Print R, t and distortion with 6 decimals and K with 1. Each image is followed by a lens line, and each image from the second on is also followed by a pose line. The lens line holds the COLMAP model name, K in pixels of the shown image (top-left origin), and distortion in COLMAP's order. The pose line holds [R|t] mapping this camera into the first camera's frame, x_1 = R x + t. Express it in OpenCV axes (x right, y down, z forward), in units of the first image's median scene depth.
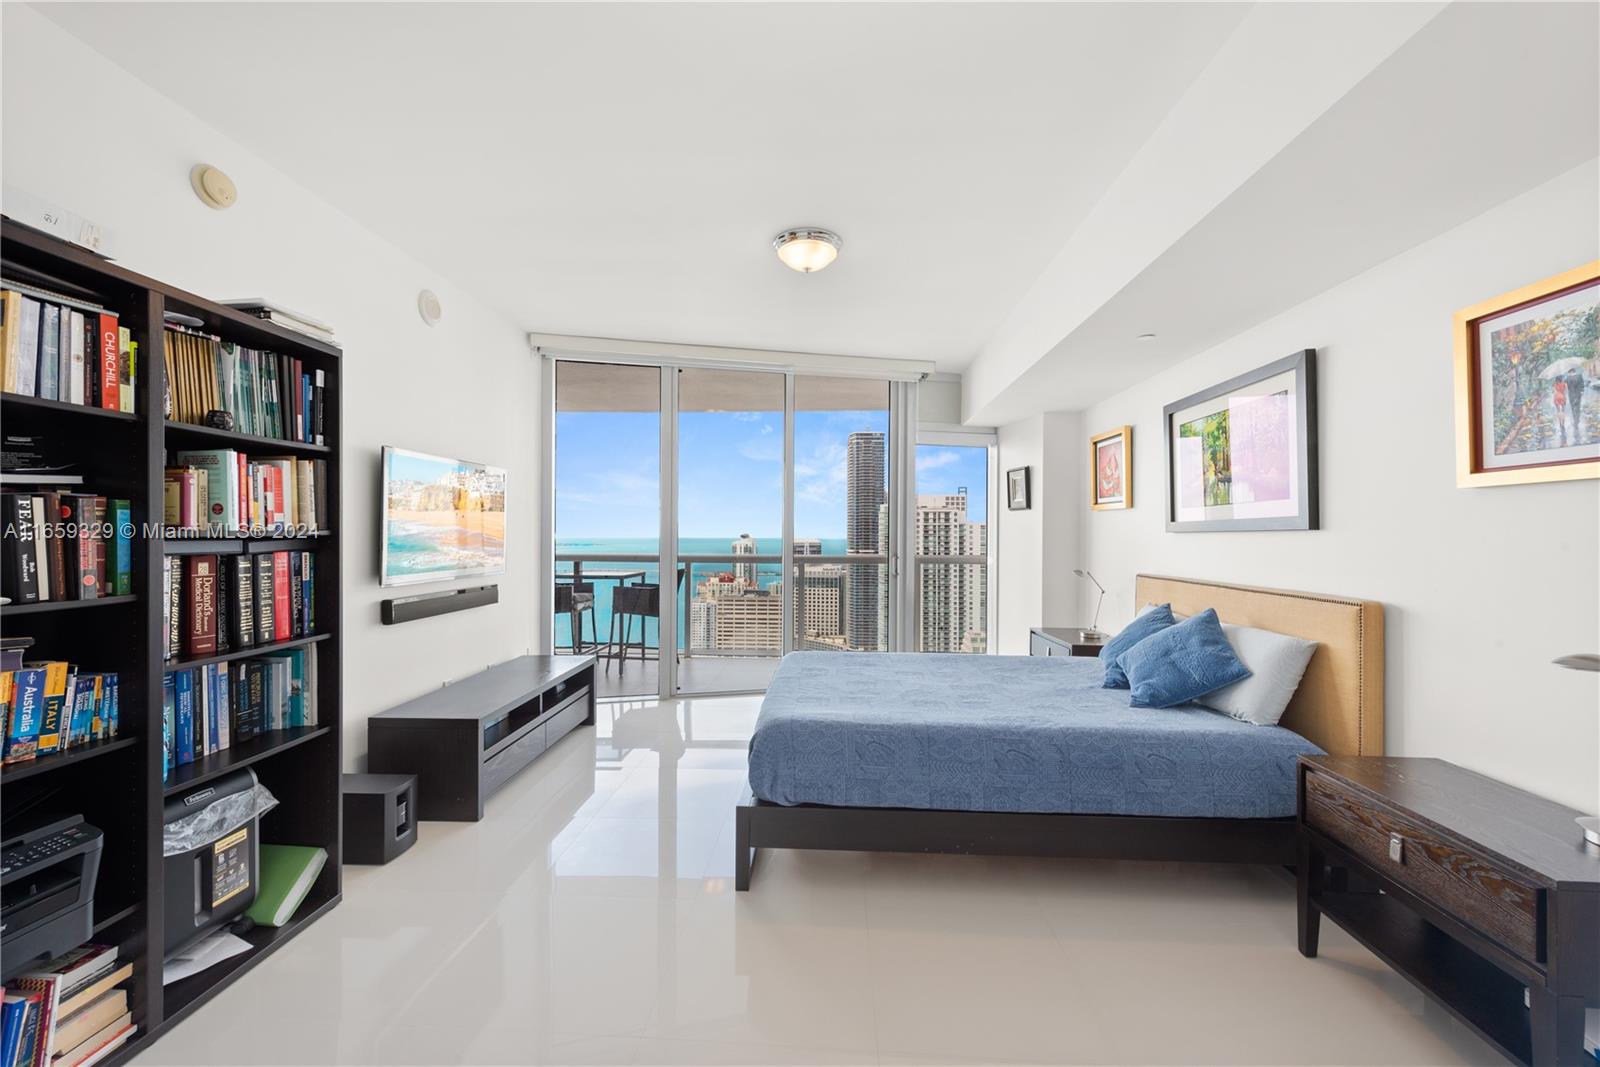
lens RADIAL K [[619.8, 0, 799.1], [0, 619.8, 532.4], [0, 0, 1]] dist [0.012227, -0.004807]
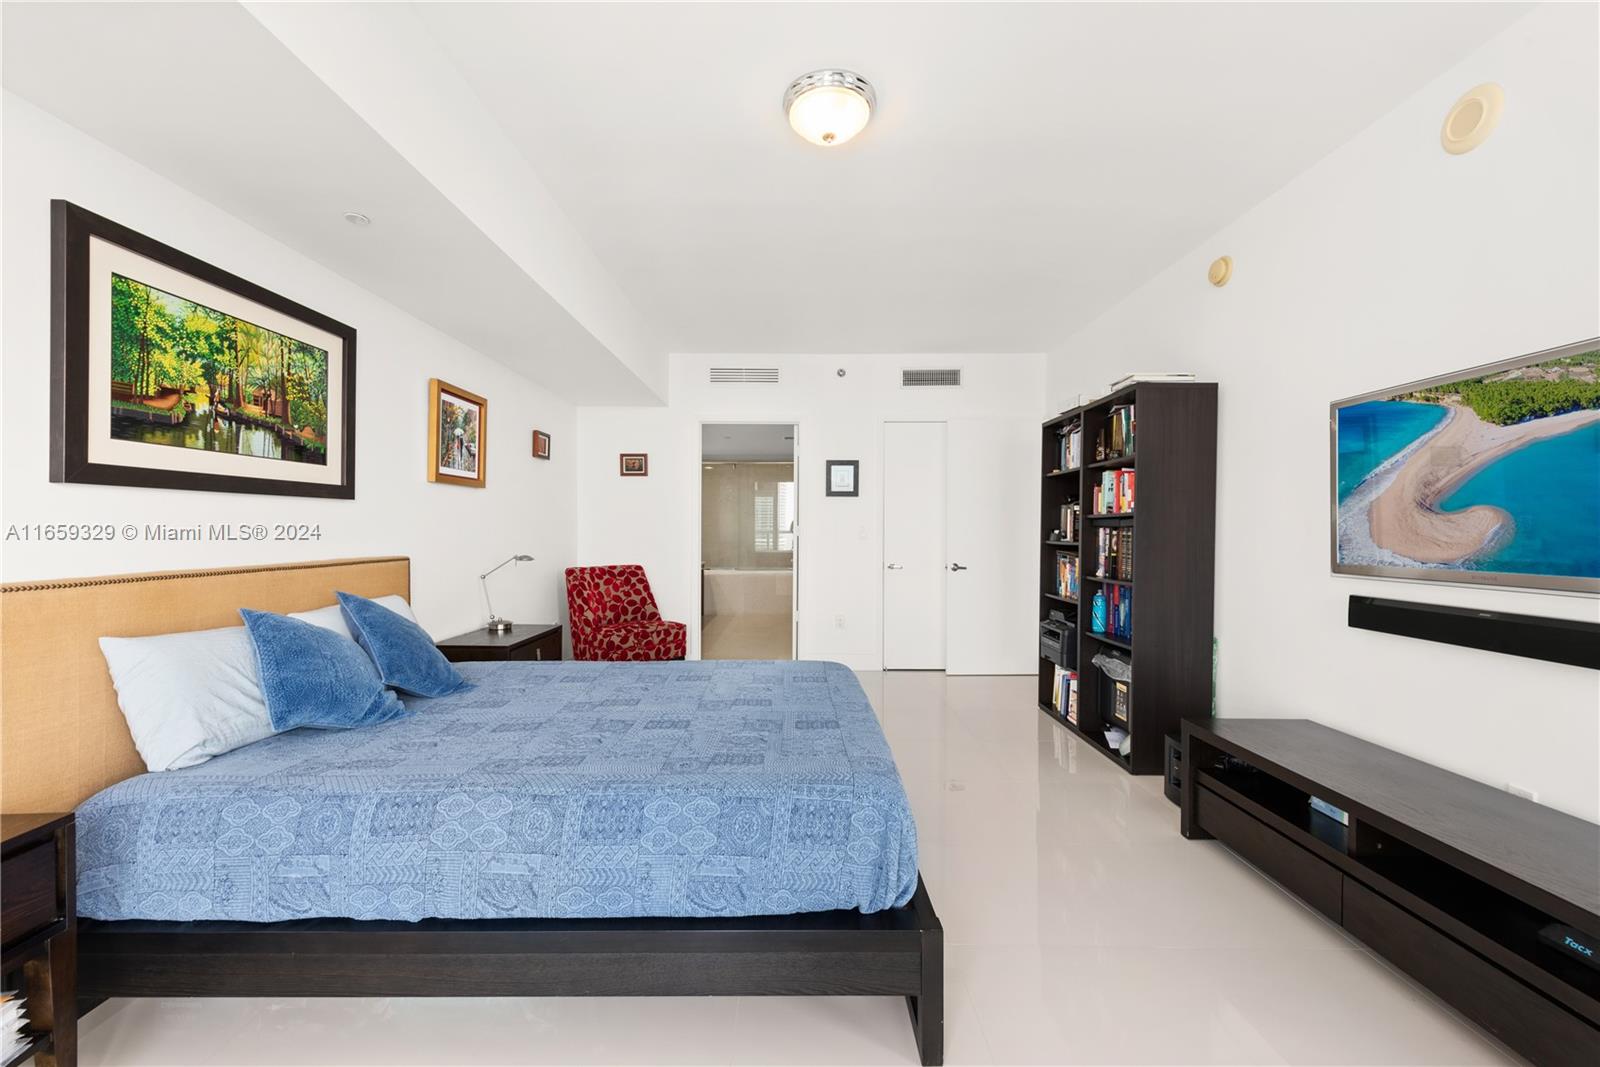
lens RADIAL K [[619.8, 0, 799.1], [0, 619.8, 532.4], [0, 0, 1]] dist [0.012227, -0.004807]
pose [[-0.998199, -0.013958, -0.058352, 0.108208], [-0.013962, 0.999902, -0.000339, 0.038554], [0.058351, 0.000476, -0.998296, 1.954280]]
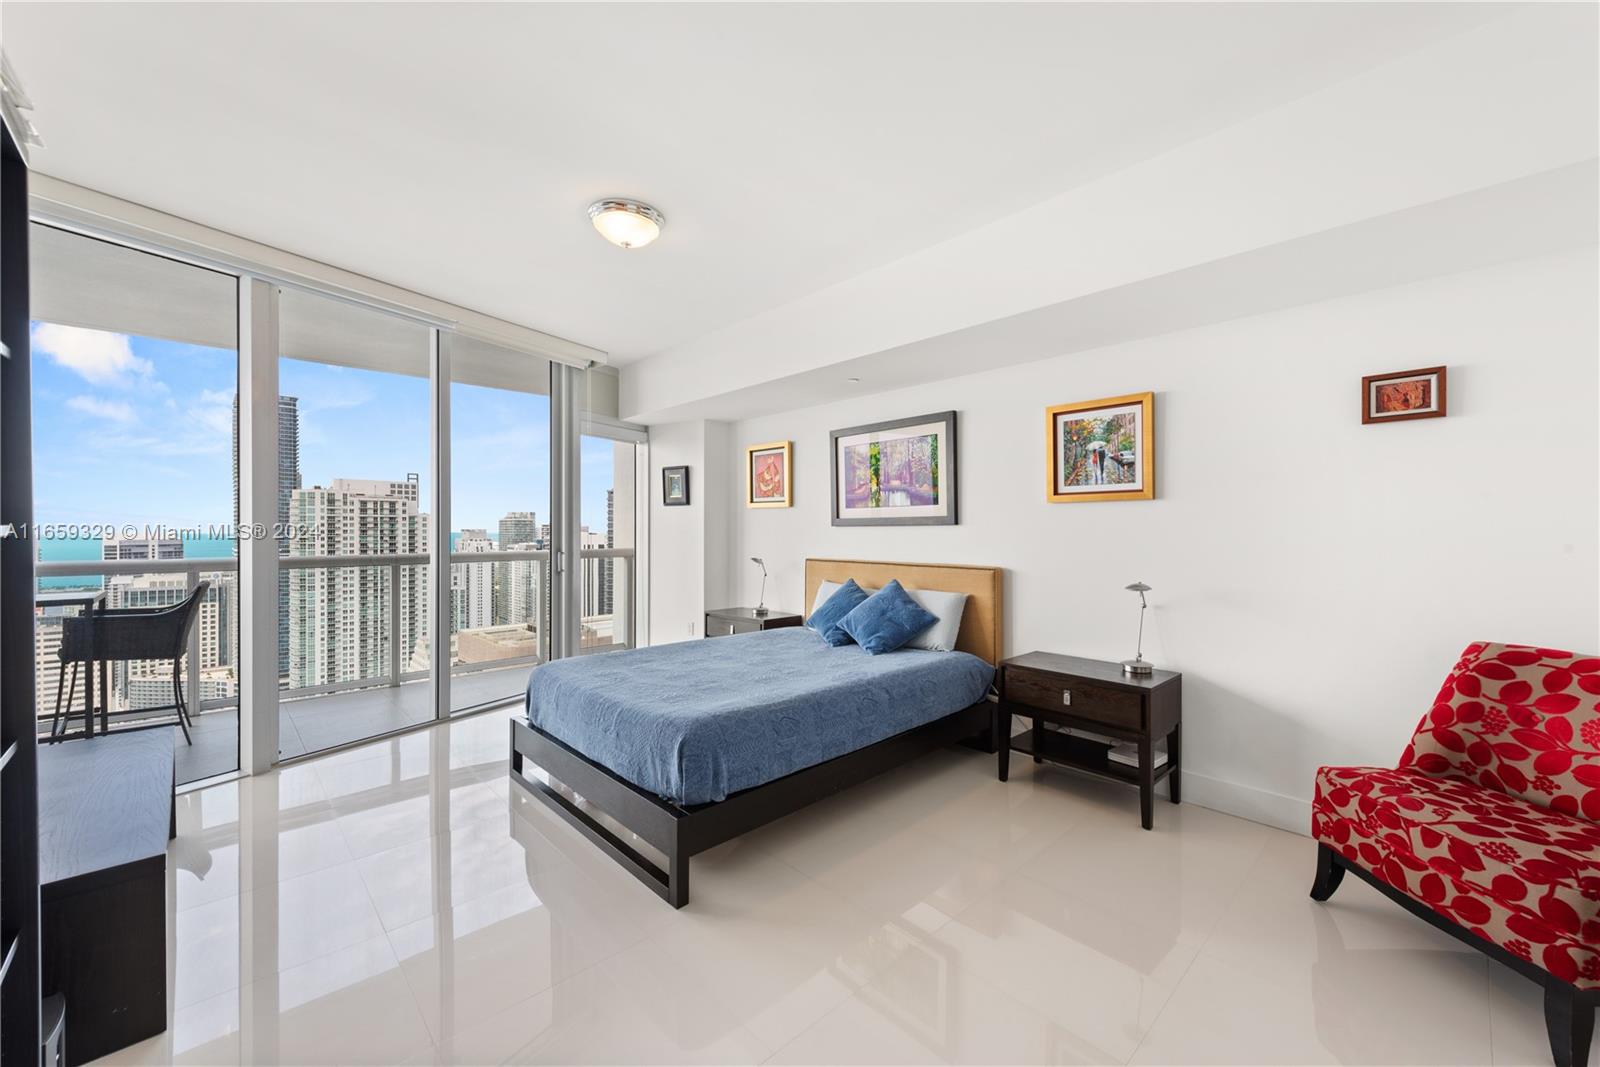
lens RADIAL K [[619.8, 0, 799.1], [0, 619.8, 532.4], [0, 0, 1]] dist [0.012227, -0.004807]
pose [[0.686841, -0.008450, 0.726759, -0.550638], [0.000366, 0.999936, 0.011279, -0.002703], [-0.726808, -0.007481, 0.686800, 0.189583]]
